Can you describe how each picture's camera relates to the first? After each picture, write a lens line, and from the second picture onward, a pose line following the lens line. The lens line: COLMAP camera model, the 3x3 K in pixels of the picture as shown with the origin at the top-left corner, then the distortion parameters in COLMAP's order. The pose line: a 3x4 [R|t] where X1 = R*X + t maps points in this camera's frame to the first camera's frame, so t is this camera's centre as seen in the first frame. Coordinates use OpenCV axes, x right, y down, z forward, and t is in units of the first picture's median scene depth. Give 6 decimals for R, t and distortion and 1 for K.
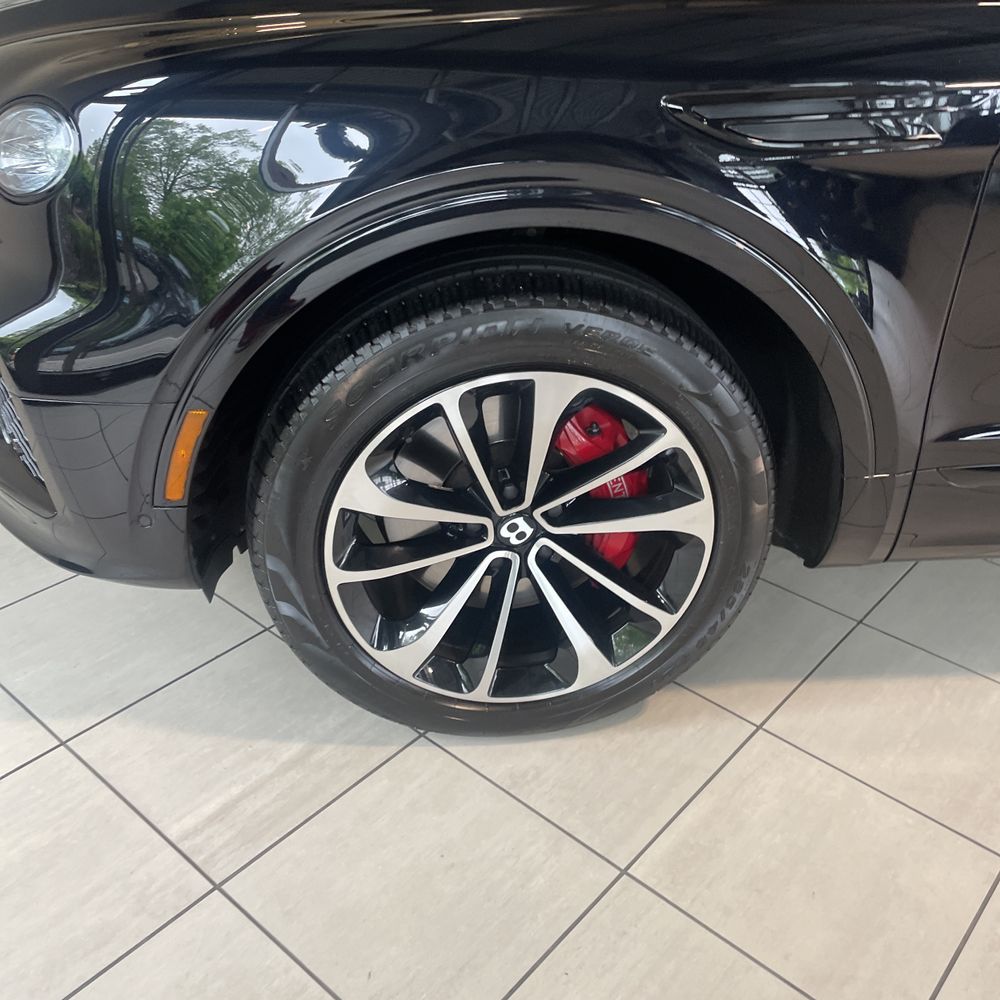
lens RADIAL K [[1019.4, 0, 502.5], [0, 1019.4, 517.3], [0, 0, 1]] dist [0.063271, -0.078376]
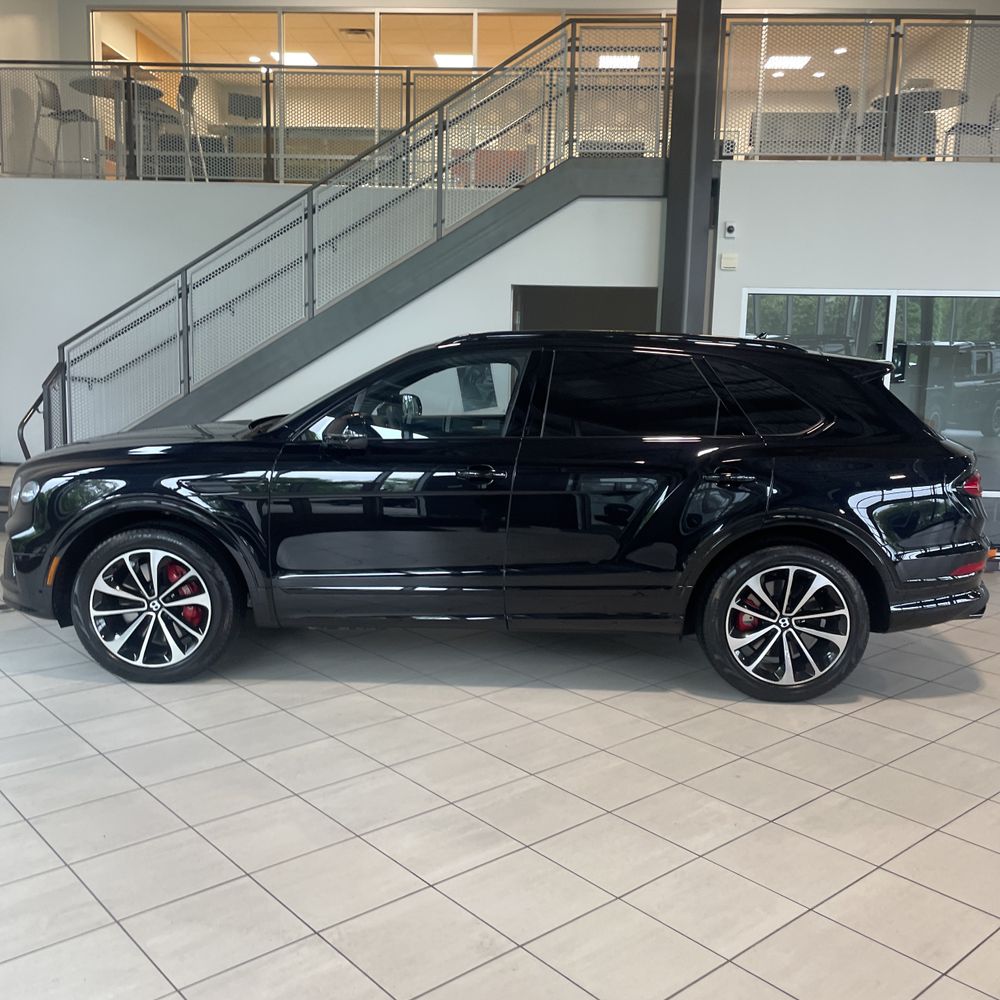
lens RADIAL K [[1002.5, 0, 500.0], [0, 1002.5, 500.0], [0, 0, 1]] dist [0.108341, -0.161957]
pose [[0.991423, 0.010373, -0.130277, 1.507903], [-0.061390, 0.916984, -0.394171, 0.902904], [0.115373, 0.398788, 0.909757, -1.907863]]
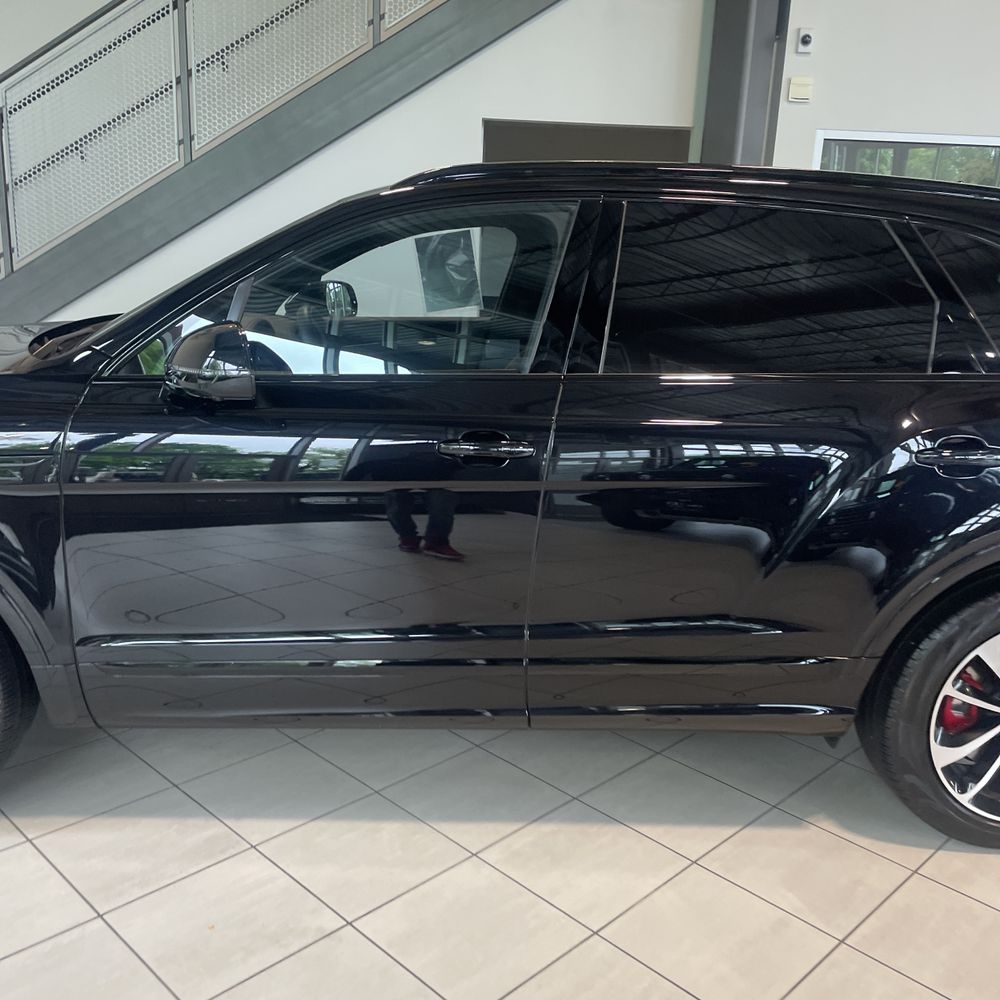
lens RADIAL K [[1019.4, 0, 502.5], [0, 1019.4, 517.3], [0, 0, 1]] dist [0.063271, -0.078376]
pose [[0.998146, 0.024053, -0.055915, 1.166187], [-0.038797, 0.959234, -0.279938, 0.166172], [0.046903, 0.281588, 0.958388, -0.637369]]
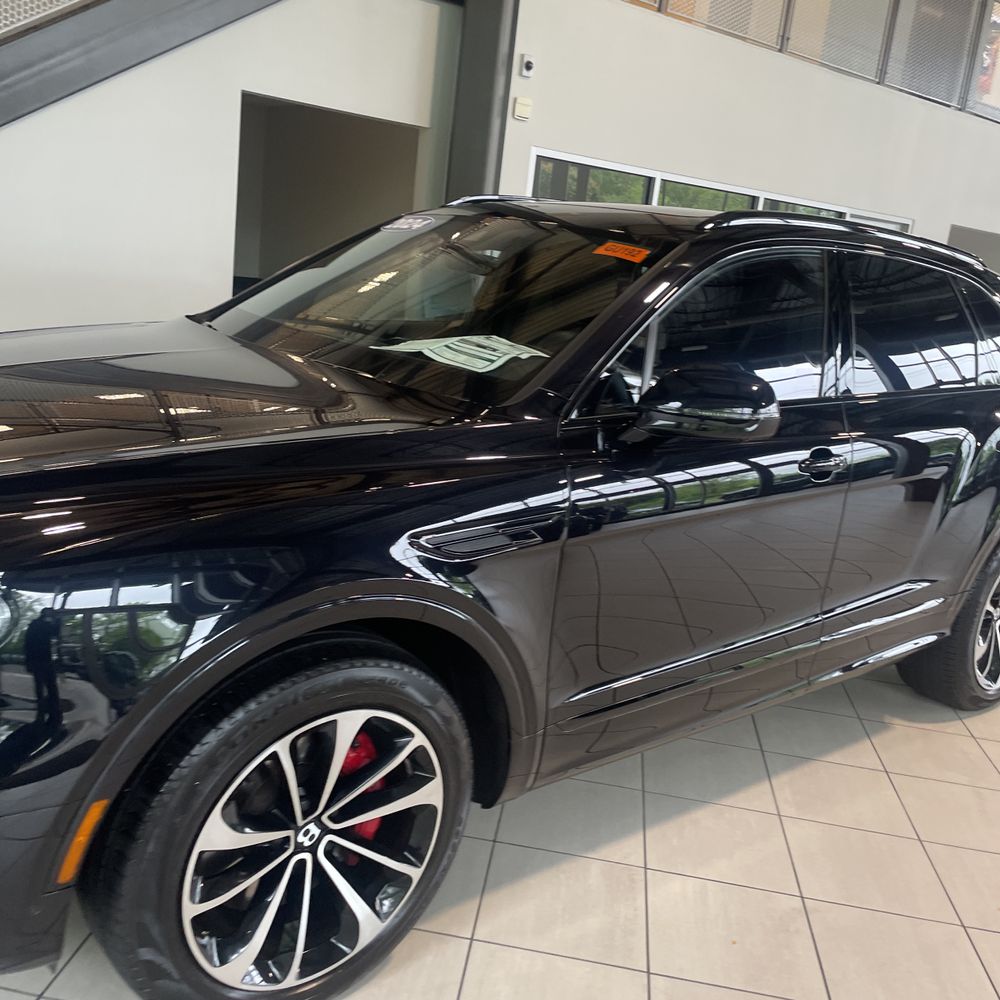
lens RADIAL K [[1002.5, 0, 500.0], [0, 1002.5, 500.0], [0, 0, 1]] dist [0.108341, -0.161957]
pose [[0.829339, -0.075555, 0.553614, -0.477438], [0.216810, 0.956697, -0.194226, -0.092822], [-0.514967, 0.281108, 0.809807, -0.308026]]
